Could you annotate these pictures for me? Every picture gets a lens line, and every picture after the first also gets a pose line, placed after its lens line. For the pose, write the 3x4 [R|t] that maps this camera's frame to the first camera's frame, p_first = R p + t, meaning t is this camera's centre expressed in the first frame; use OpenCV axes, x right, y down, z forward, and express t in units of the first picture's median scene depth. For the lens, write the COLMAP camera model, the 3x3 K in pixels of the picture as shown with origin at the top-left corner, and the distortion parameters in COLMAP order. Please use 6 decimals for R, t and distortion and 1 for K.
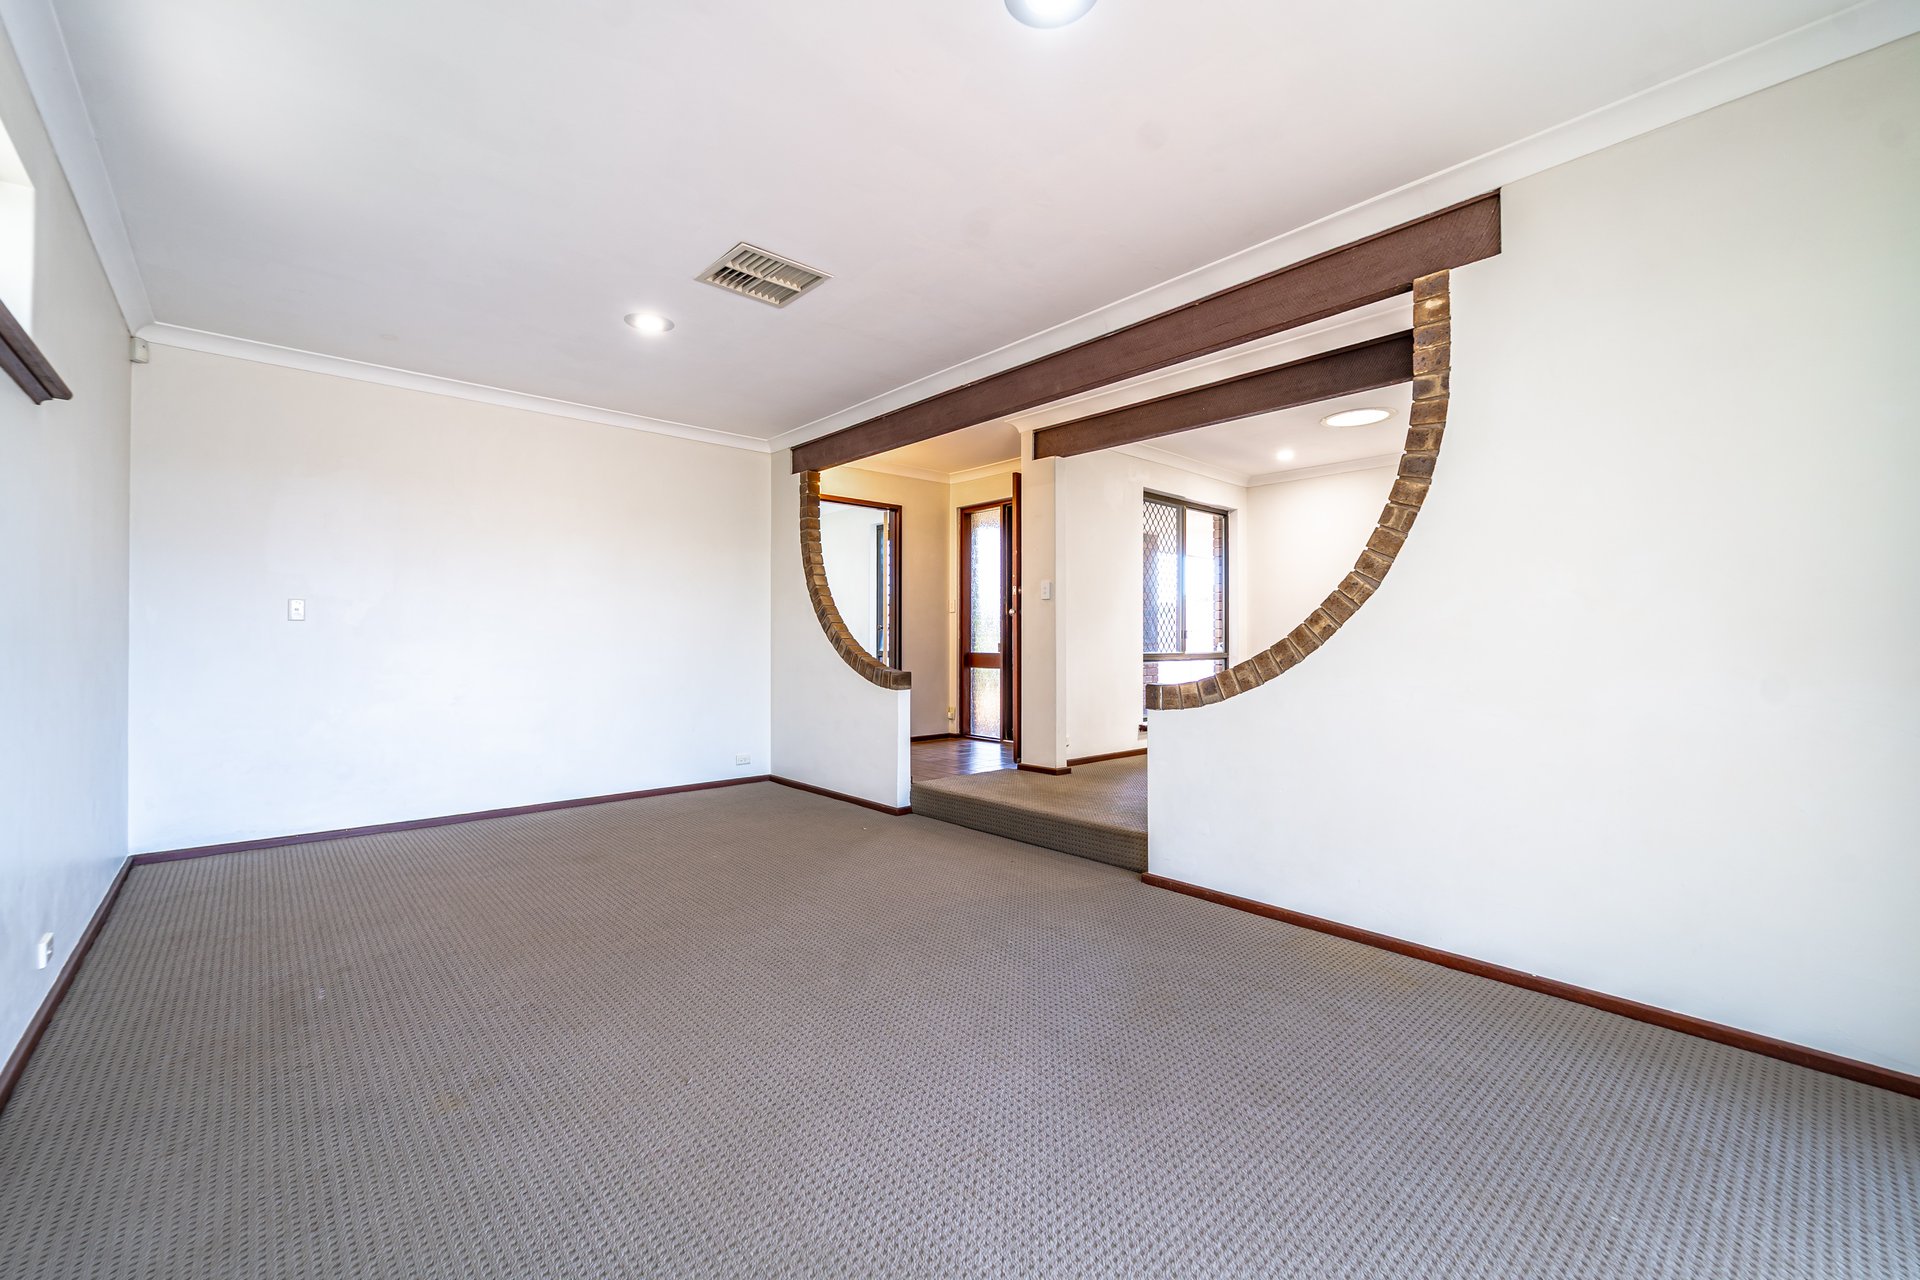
lens RADIAL K [[773.1, 0, 919.5], [0, 773.1, 644.1], [0, 0, 1]] dist [0.001622, -0.000135]
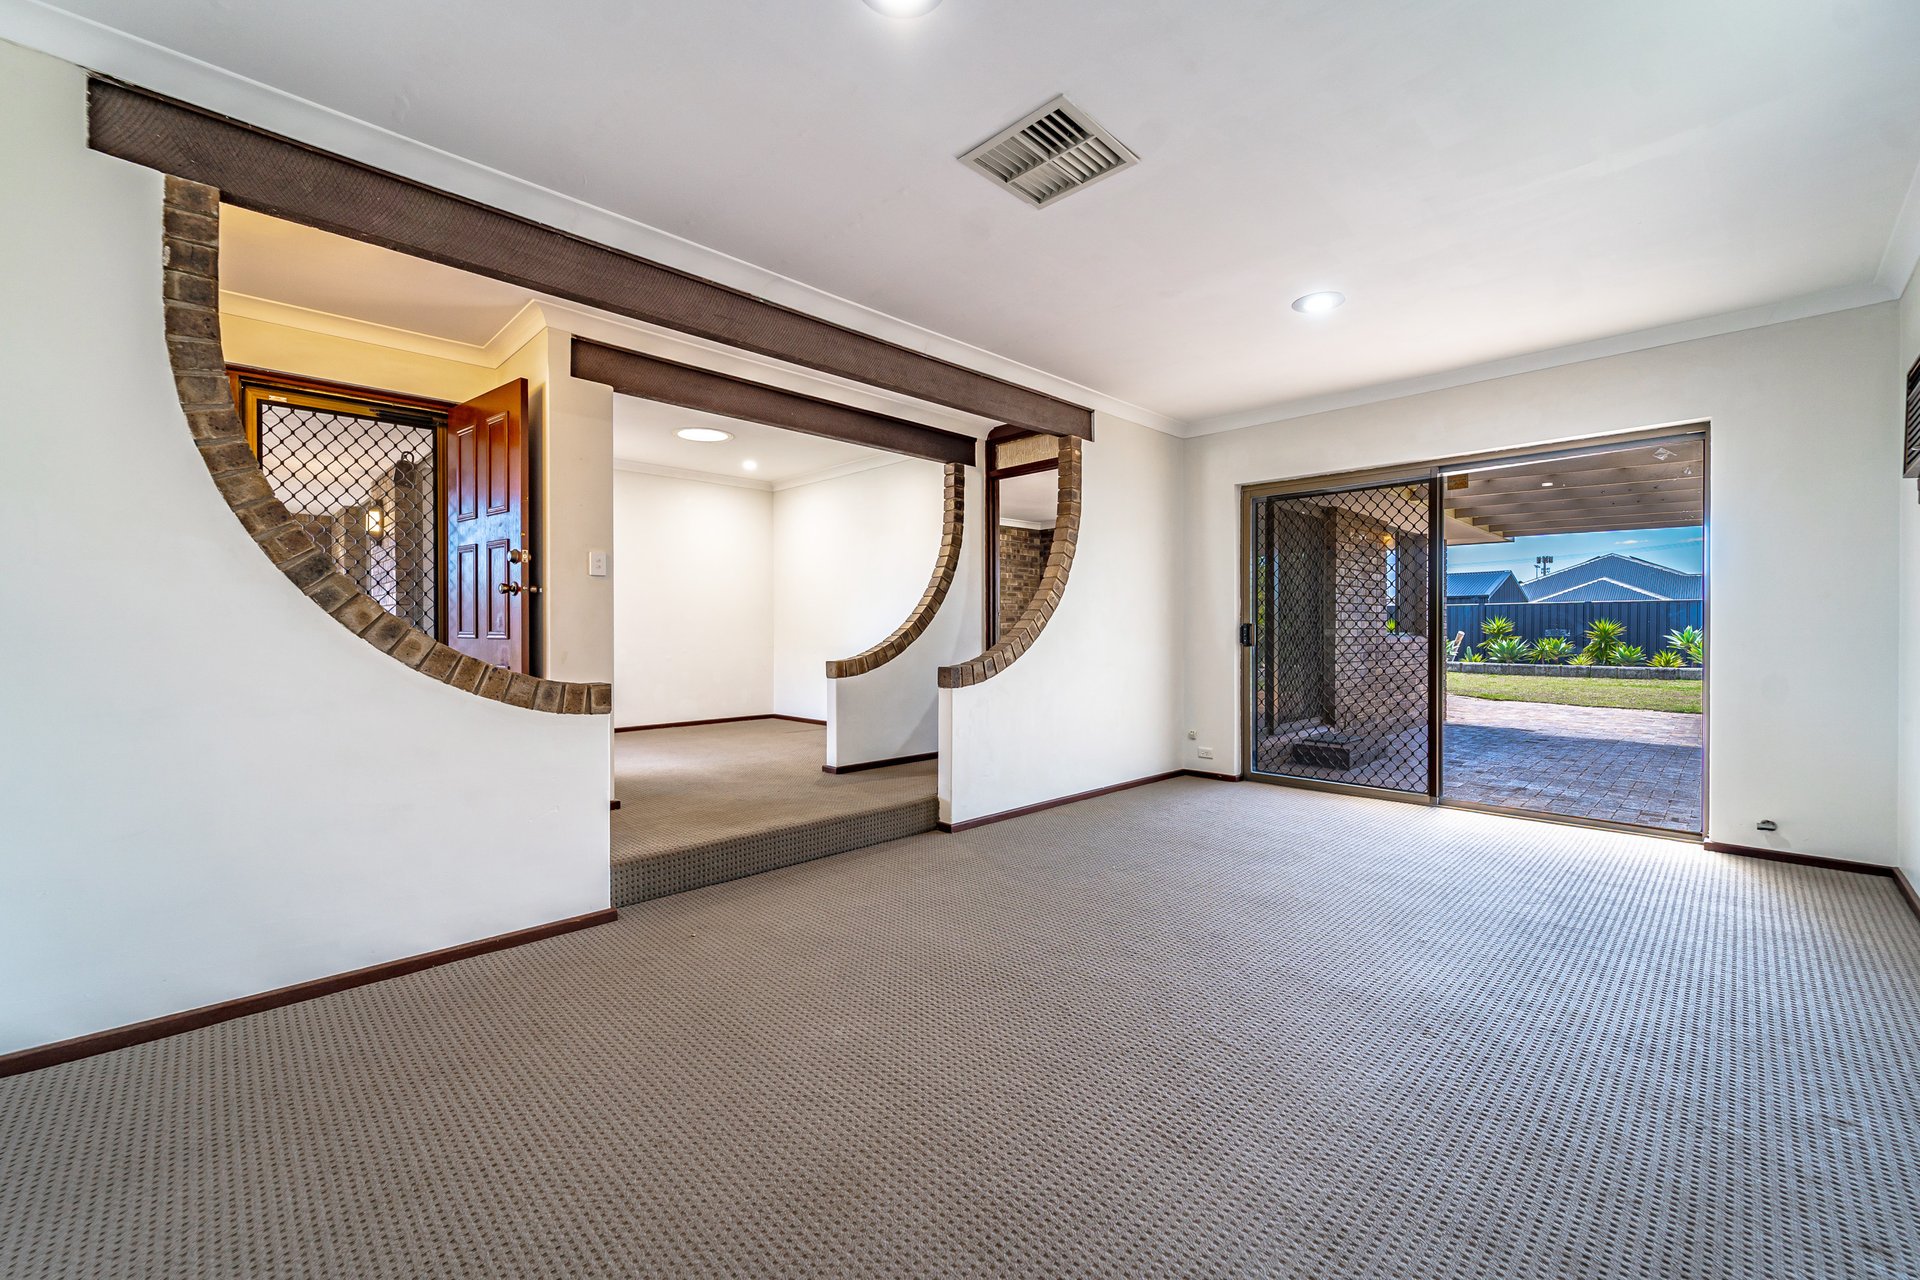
lens RADIAL K [[773.1, 0, 960.5], [0, 773.1, 634.0], [0, 0, 1]] dist [0.001622, -0.000135]
pose [[-0.075737, -0.003146, 0.997123, -0.845169], [0.006867, 0.999970, 0.003677, -0.003807], [-0.997104, 0.007125, -0.075713, 1.008344]]
